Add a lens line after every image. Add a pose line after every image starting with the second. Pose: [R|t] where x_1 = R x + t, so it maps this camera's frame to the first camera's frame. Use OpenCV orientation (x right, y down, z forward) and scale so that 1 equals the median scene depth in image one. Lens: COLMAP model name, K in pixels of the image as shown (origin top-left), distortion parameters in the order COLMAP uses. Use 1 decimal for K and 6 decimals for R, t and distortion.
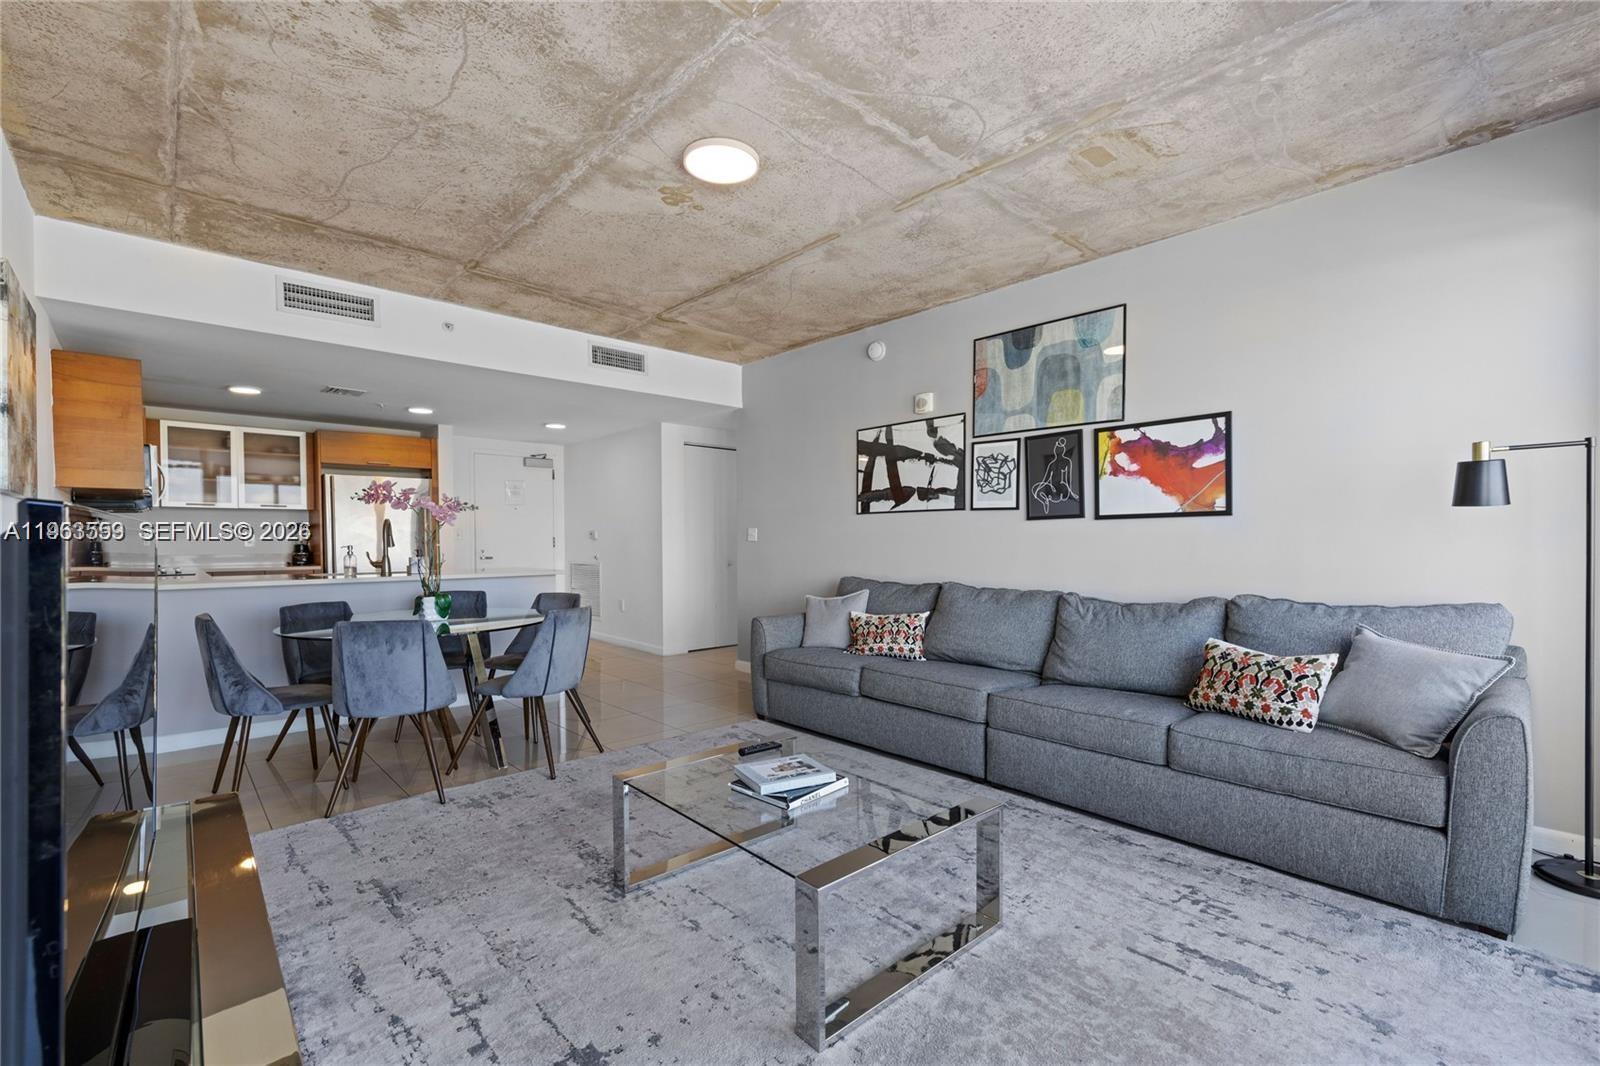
lens RADIAL K [[680.0, 0, 794.8], [0, 680.0, 555.1], [0, 0, 1]] dist [0.002006, 0.000011]
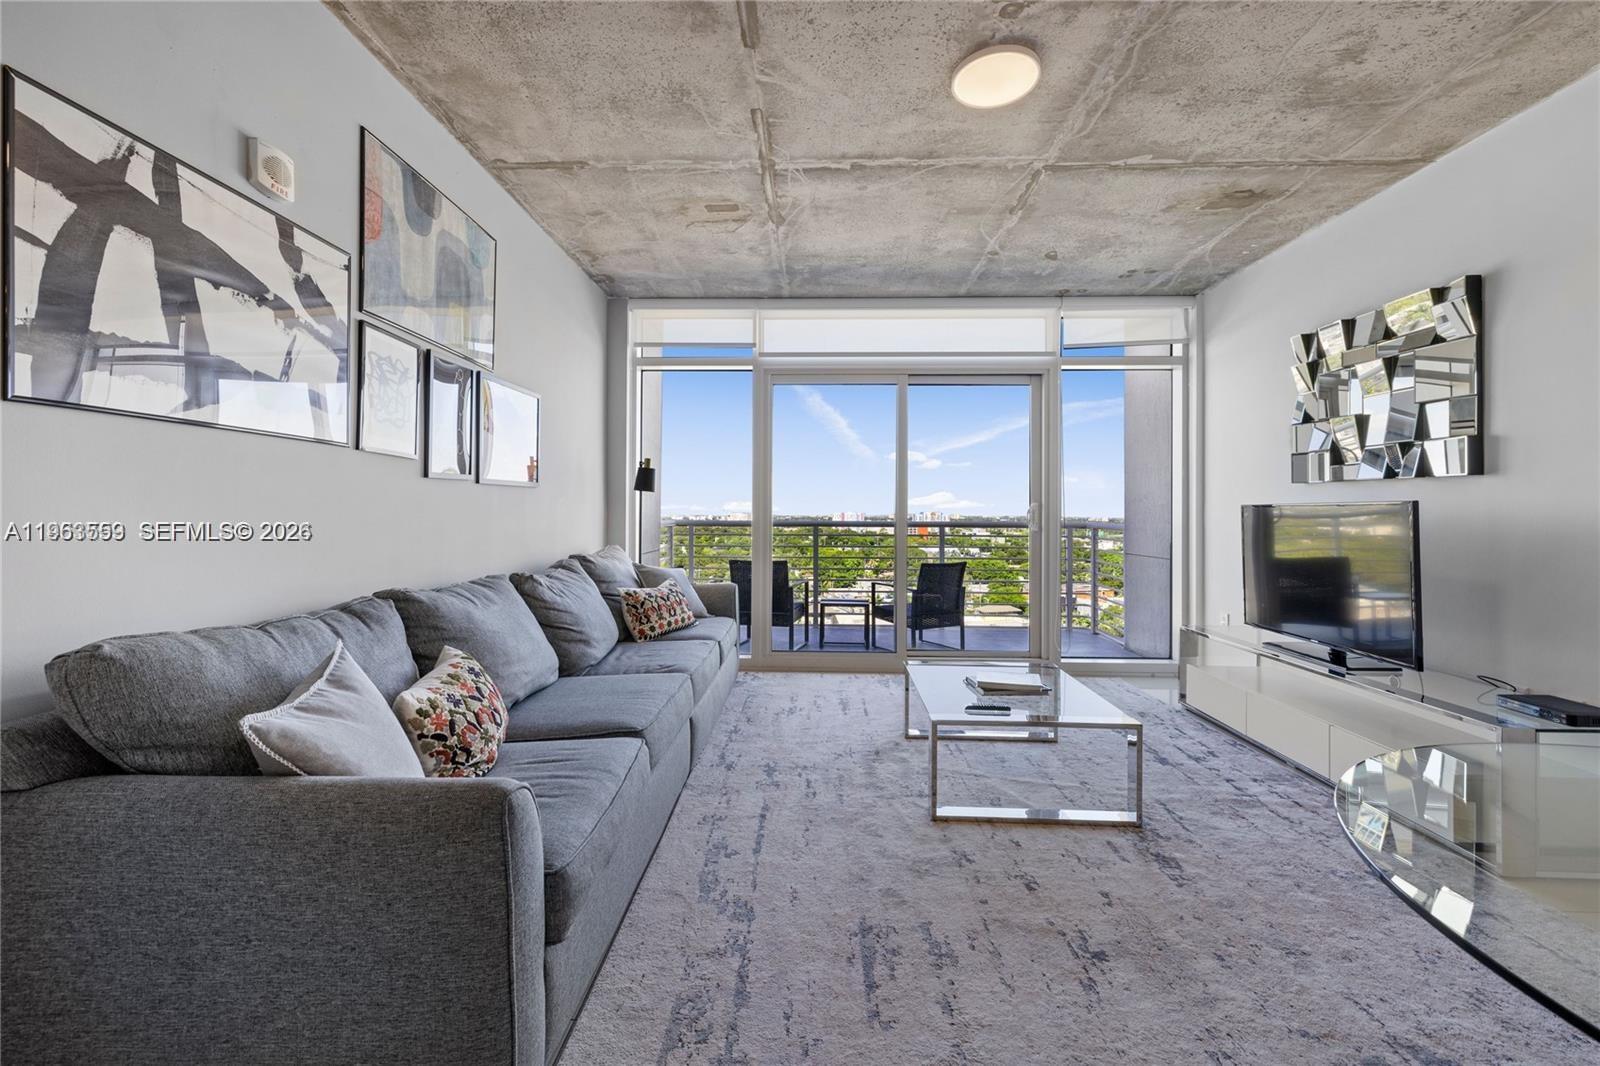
lens RADIAL K [[680.0, 0, 787.1], [0, 680.0, 509.4], [0, 0, 1]] dist [0.002006, 0.000011]
pose [[-0.705123, 0.003756, 0.709075, -0.449898], [0.015414, 0.999831, 0.010032, -0.027863], [-0.708918, 0.018004, -0.705062, 1.520654]]
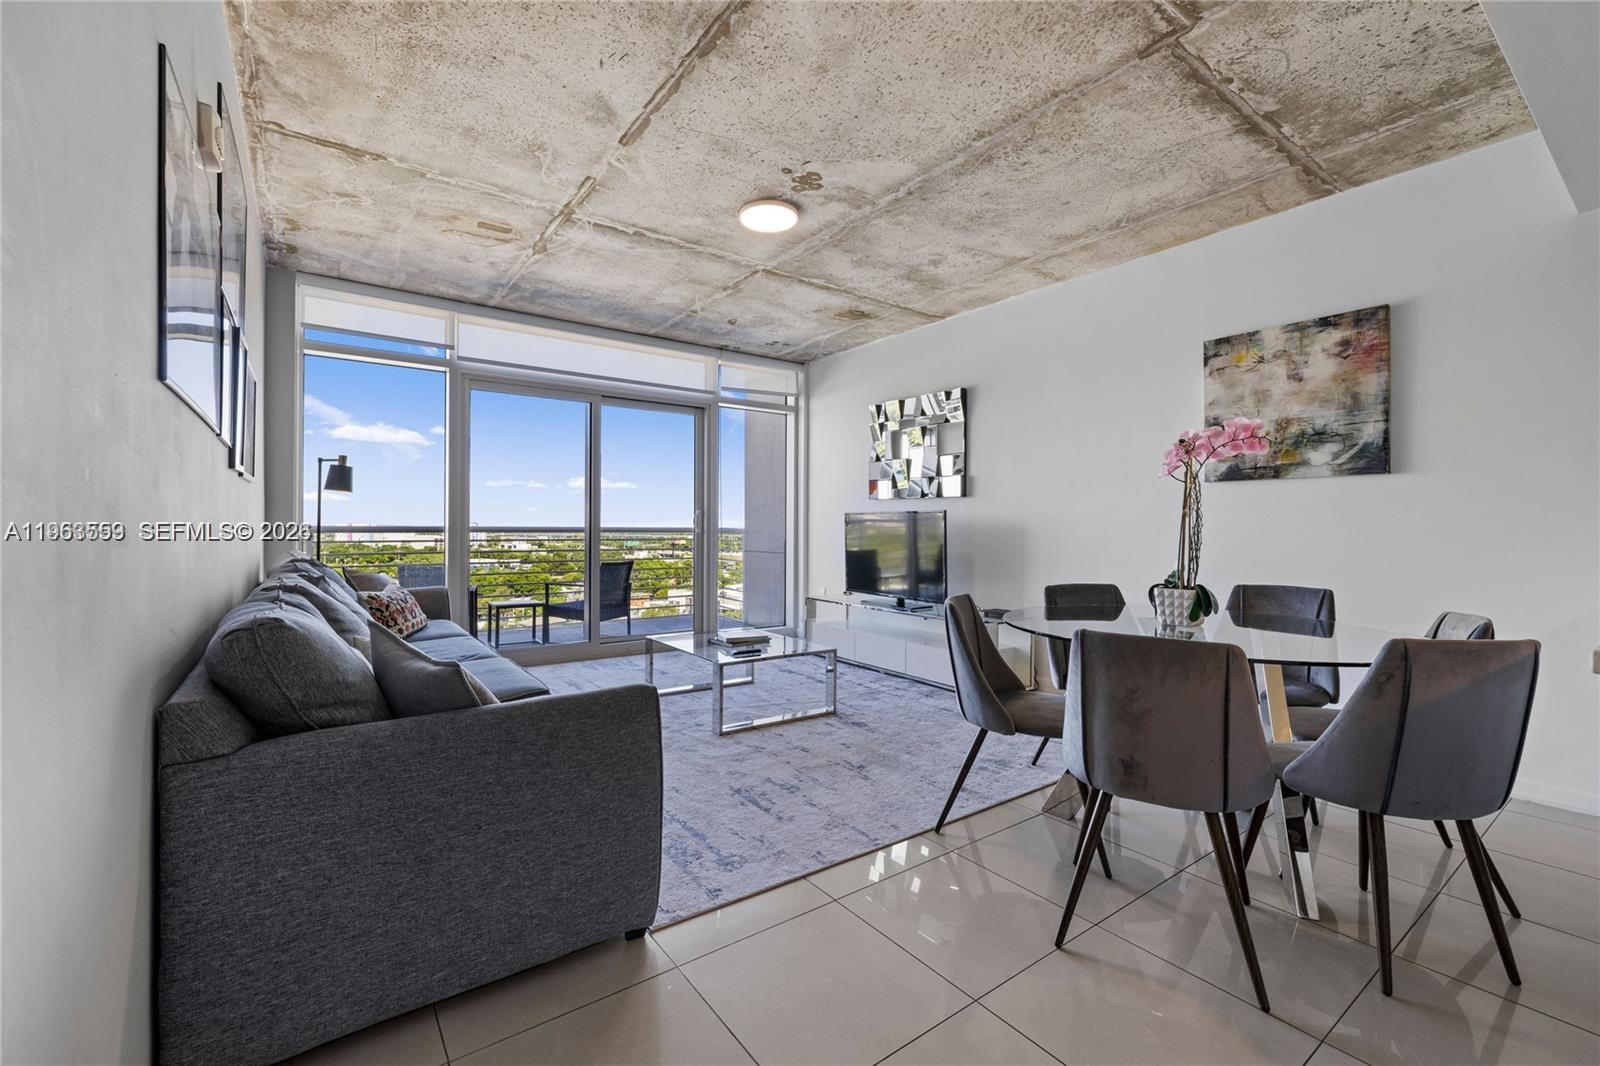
lens RADIAL K [[680.0, 0, 794.7], [0, 680.0, 524.8], [0, 0, 1]] dist [0.002006, 0.000011]
pose [[-0.992167, -0.001837, 0.124902, -0.265414], [0.000865, 0.999767, 0.021571, -0.018659], [-0.124912, 0.021510, -0.991935, 1.907125]]
